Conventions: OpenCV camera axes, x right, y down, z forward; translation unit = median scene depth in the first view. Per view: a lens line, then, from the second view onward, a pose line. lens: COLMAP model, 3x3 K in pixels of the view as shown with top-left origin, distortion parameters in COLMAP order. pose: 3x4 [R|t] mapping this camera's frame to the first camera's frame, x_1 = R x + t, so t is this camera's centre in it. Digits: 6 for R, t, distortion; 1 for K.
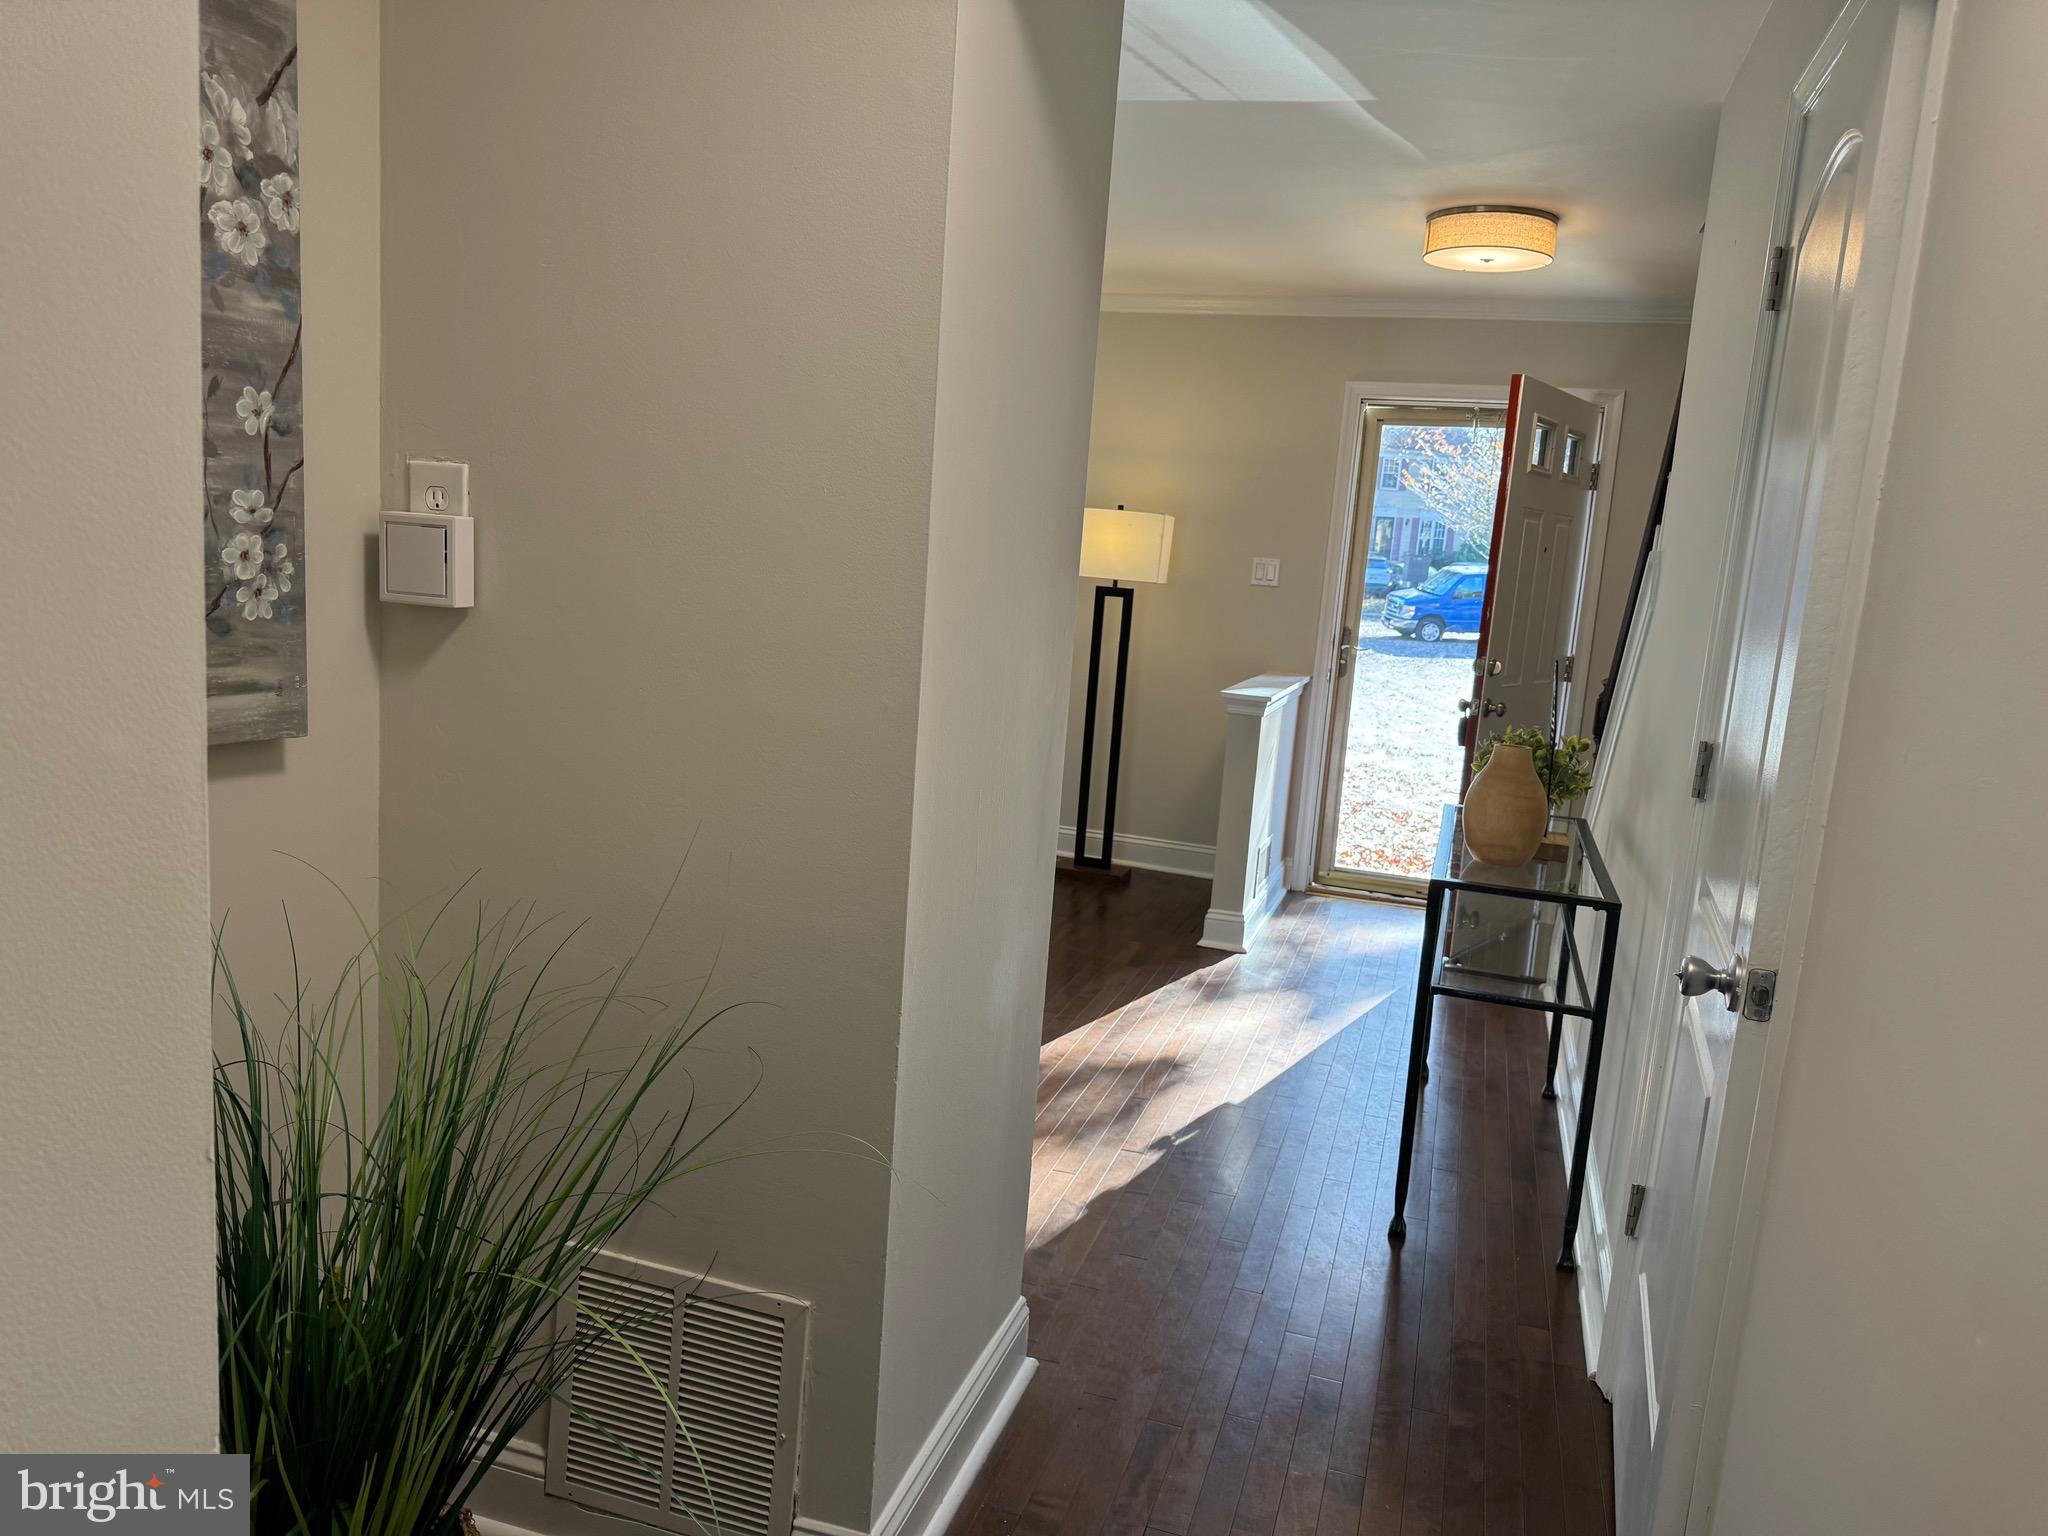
lens RADIAL K [[1405.7, 0, 1033.8], [0, 1405.7, 826.8], [0, 0, 1]] dist [-0.000157, -0.003457]
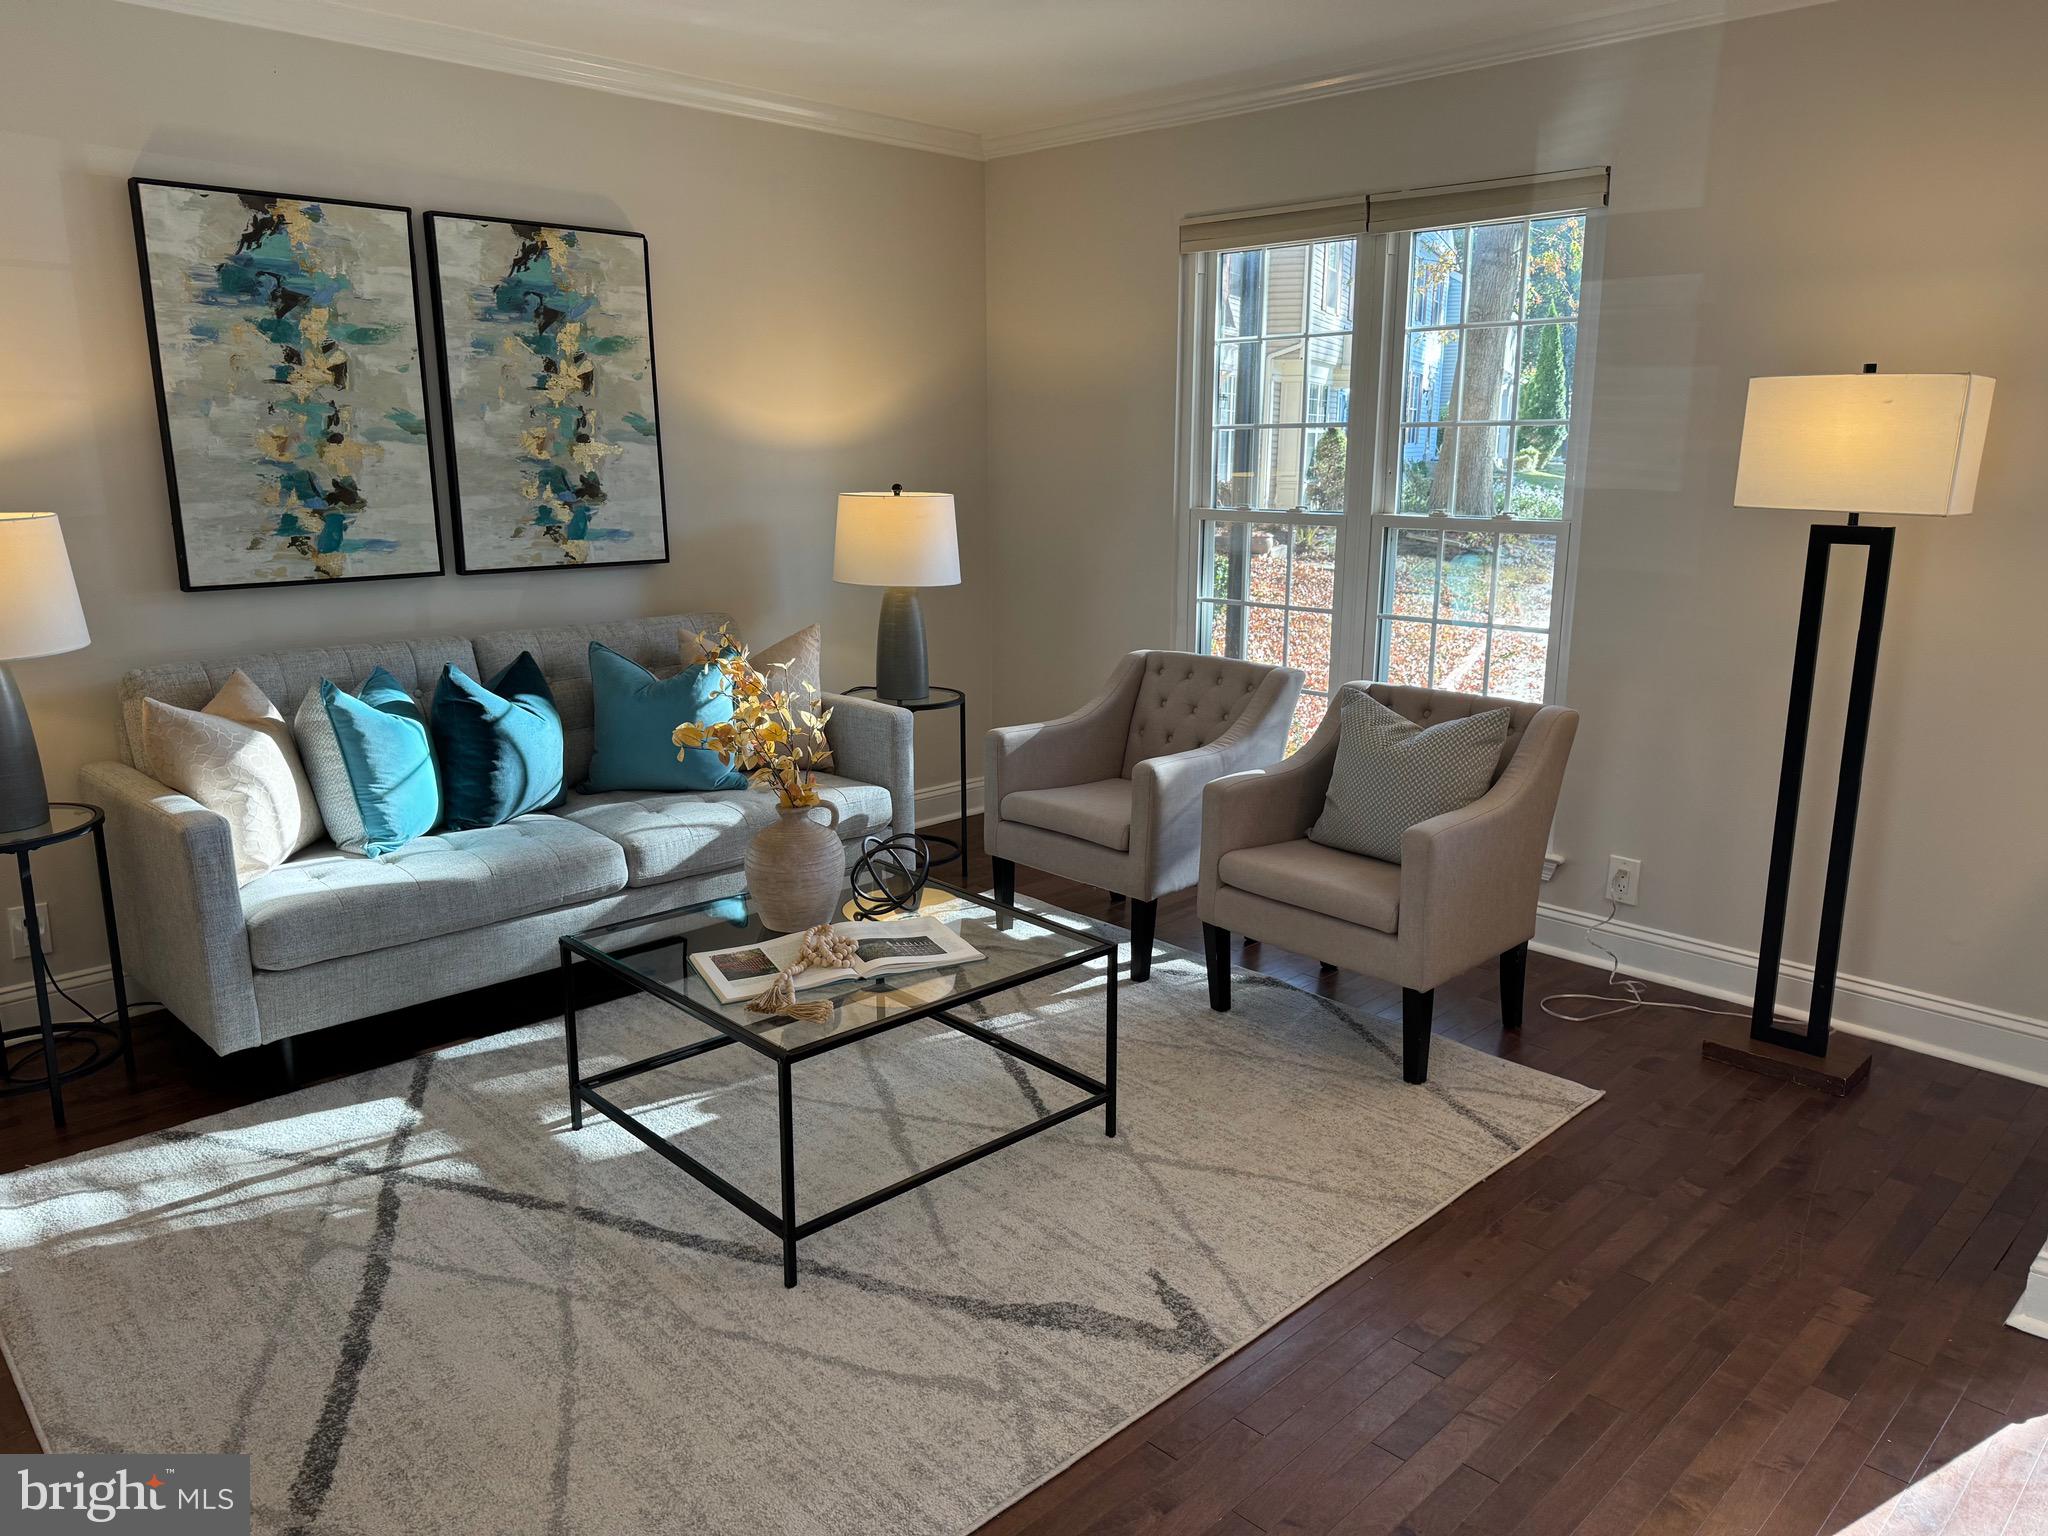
lens RADIAL K [[1449.7, 0, 1037.7], [0, 1449.7, 775.5], [0, 0, 1]] dist [0.033695, -0.046882]
pose [[0.888117, 0.042066, -0.457689, 0.061414], [-0.035996, 0.999110, 0.021980, -0.119959], [0.458206, -0.003046, 0.888841, 0.580929]]
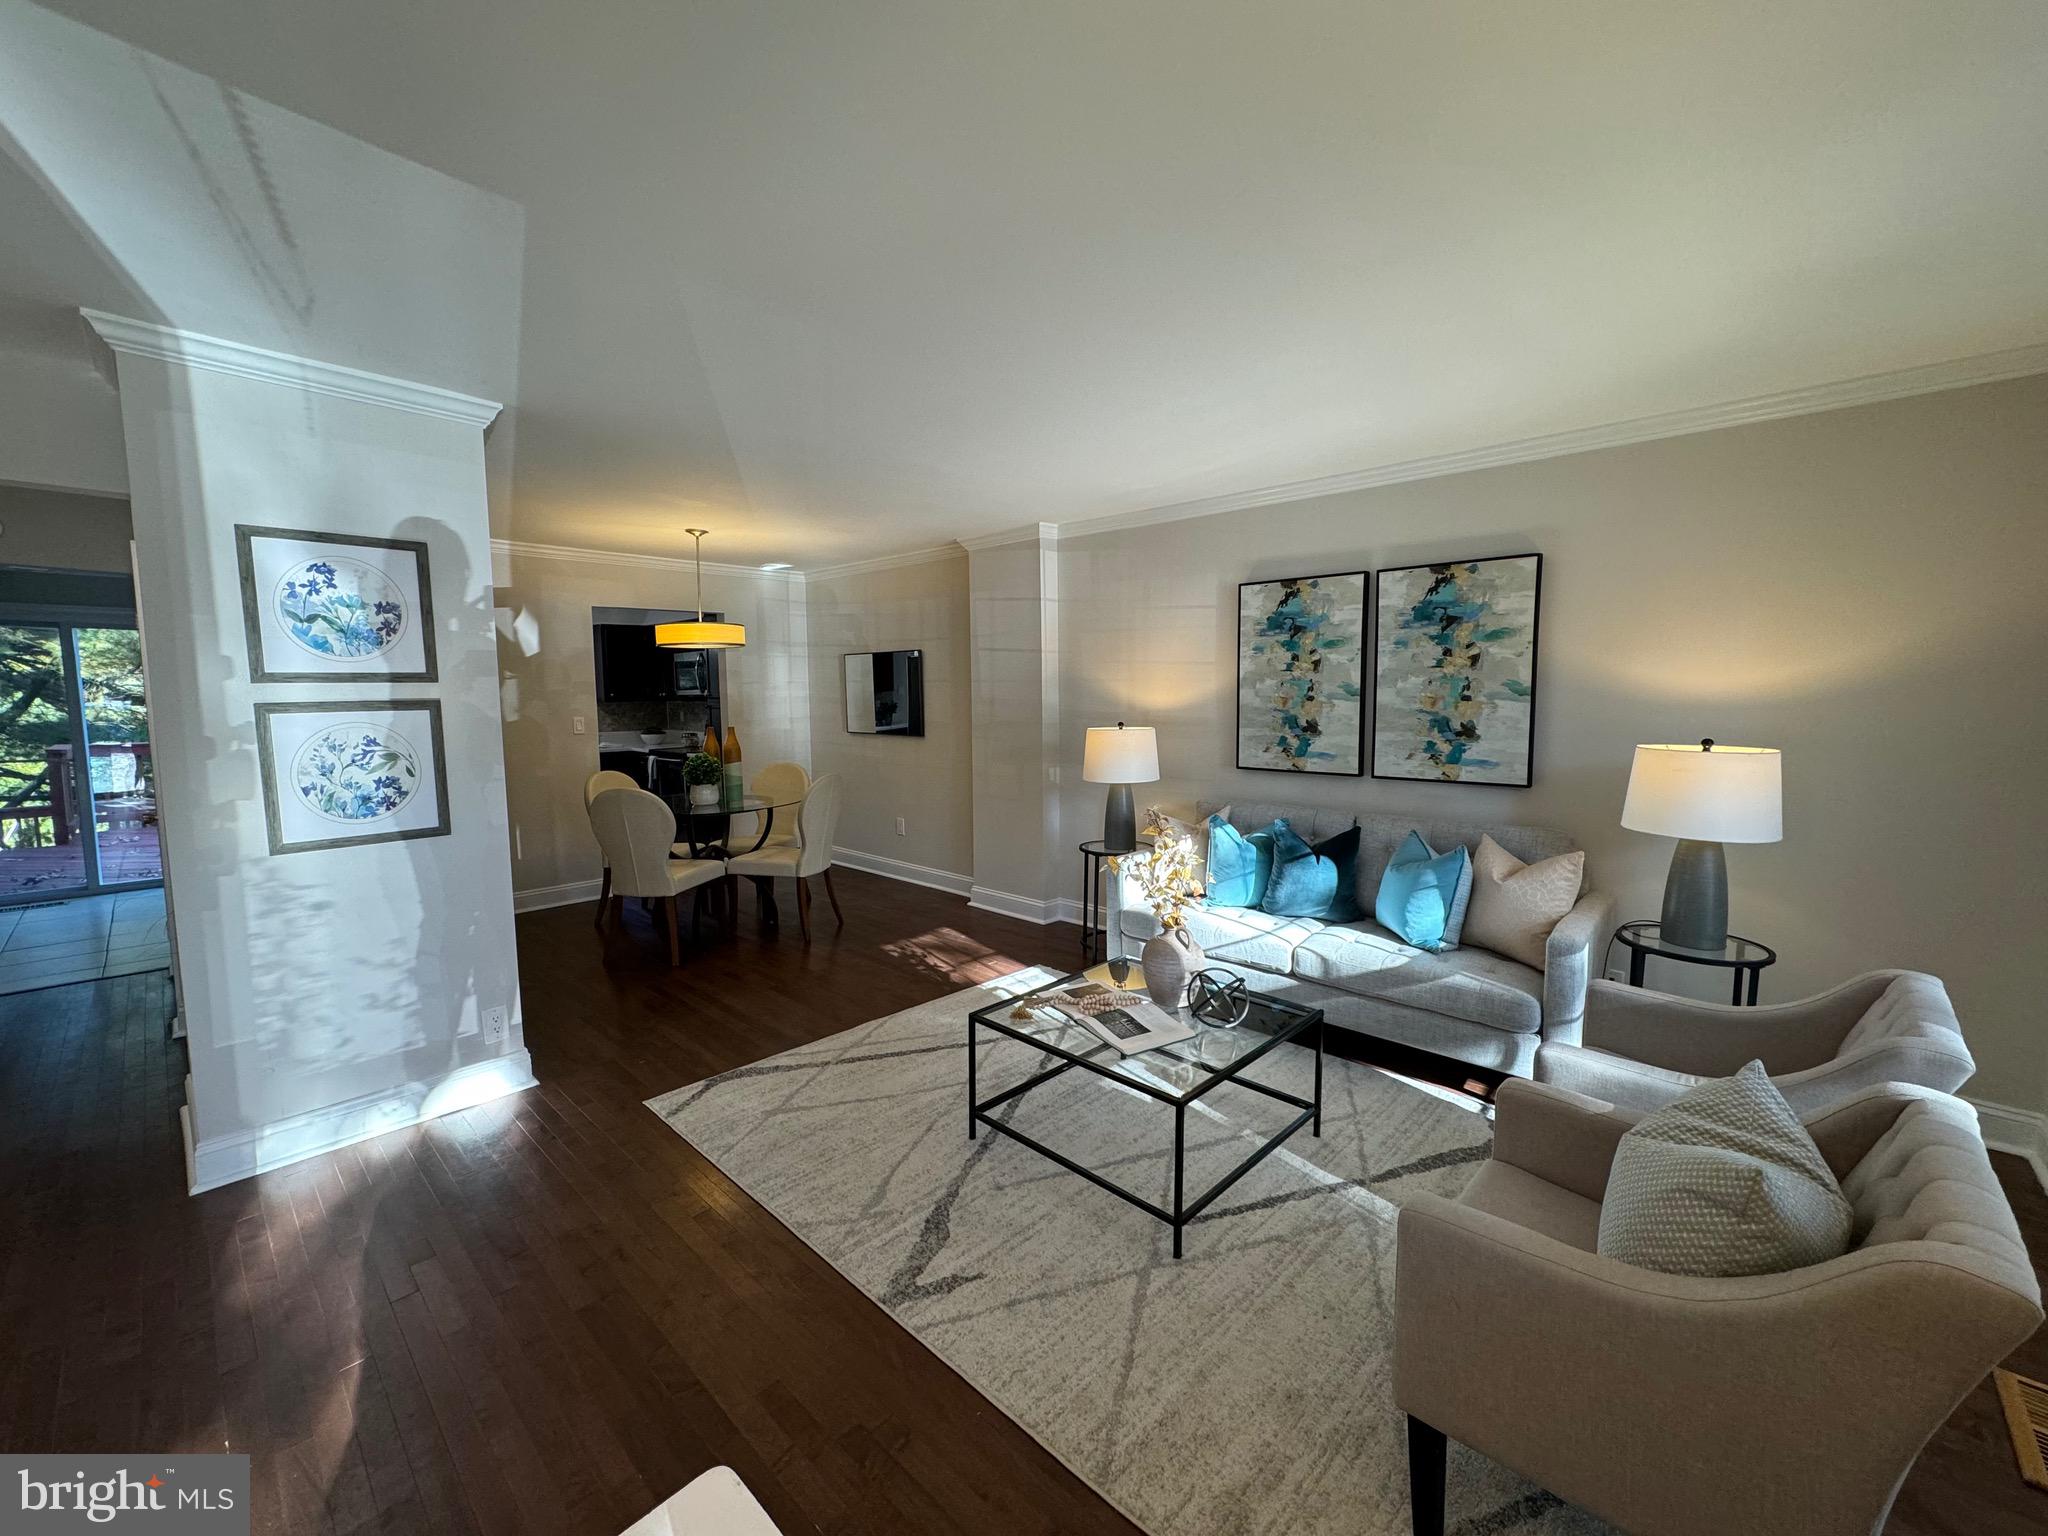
lens RADIAL K [[812.7, 0, 1024.7], [0, 812.7, 767.5], [0, 0, 1]] dist [-0.000476, 0.000522]
pose [[-0.426627, 0.022778, -0.904141, 0.269518], [-0.199383, 0.972720, 0.118586, -0.268732], [0.882177, 0.230863, -0.410447, 1.340867]]
